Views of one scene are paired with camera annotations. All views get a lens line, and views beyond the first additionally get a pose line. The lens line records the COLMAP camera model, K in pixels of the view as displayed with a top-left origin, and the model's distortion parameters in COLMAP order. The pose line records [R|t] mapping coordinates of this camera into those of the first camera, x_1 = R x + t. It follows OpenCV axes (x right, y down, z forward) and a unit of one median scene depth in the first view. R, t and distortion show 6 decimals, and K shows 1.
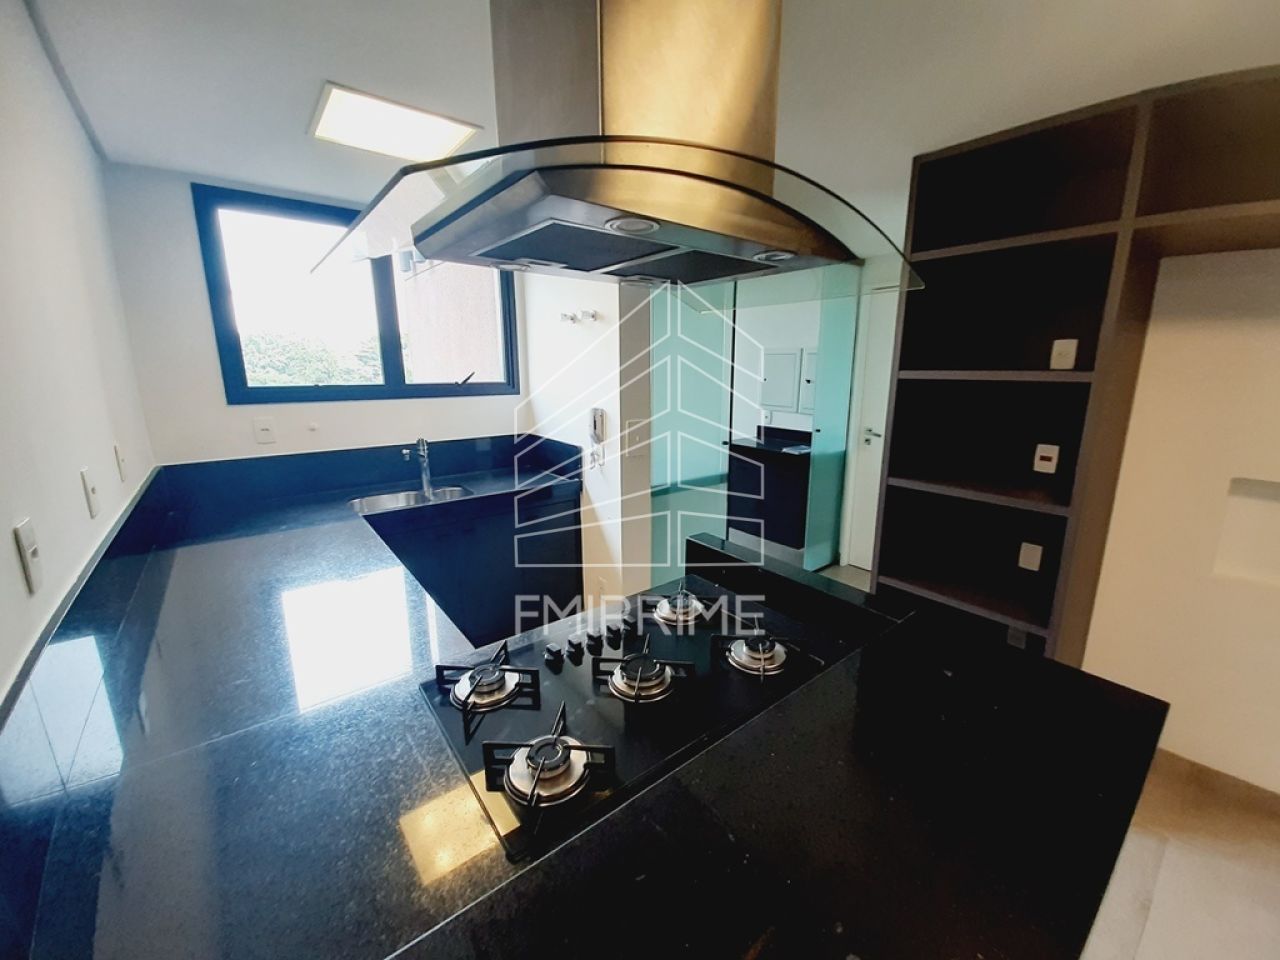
lens RADIAL K [[519.5, 0, 642.8], [0, 519.5, 479.1], [0, 0, 1]] dist [0.000554, -0.001126]
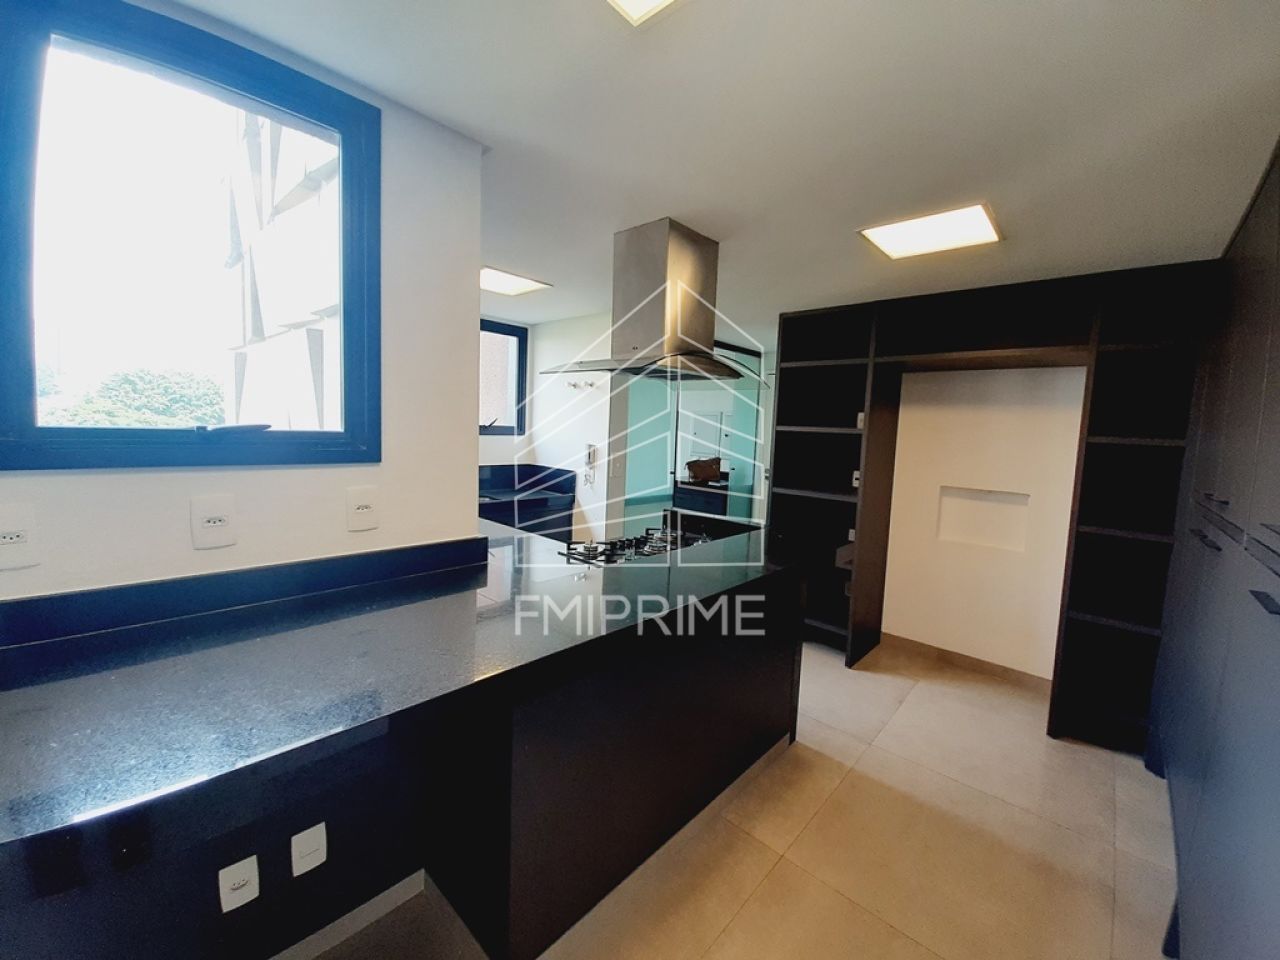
lens RADIAL K [[519.5, 0, 640.5], [0, 519.5, 476.3], [0, 0, 1]] dist [0.000554, -0.001126]
pose [[0.989200, 0.024779, 0.144464, -0.165067], [-0.007806, 0.993114, -0.116890, 0.131684], [-0.146366, 0.114500, 0.982582, -0.497404]]
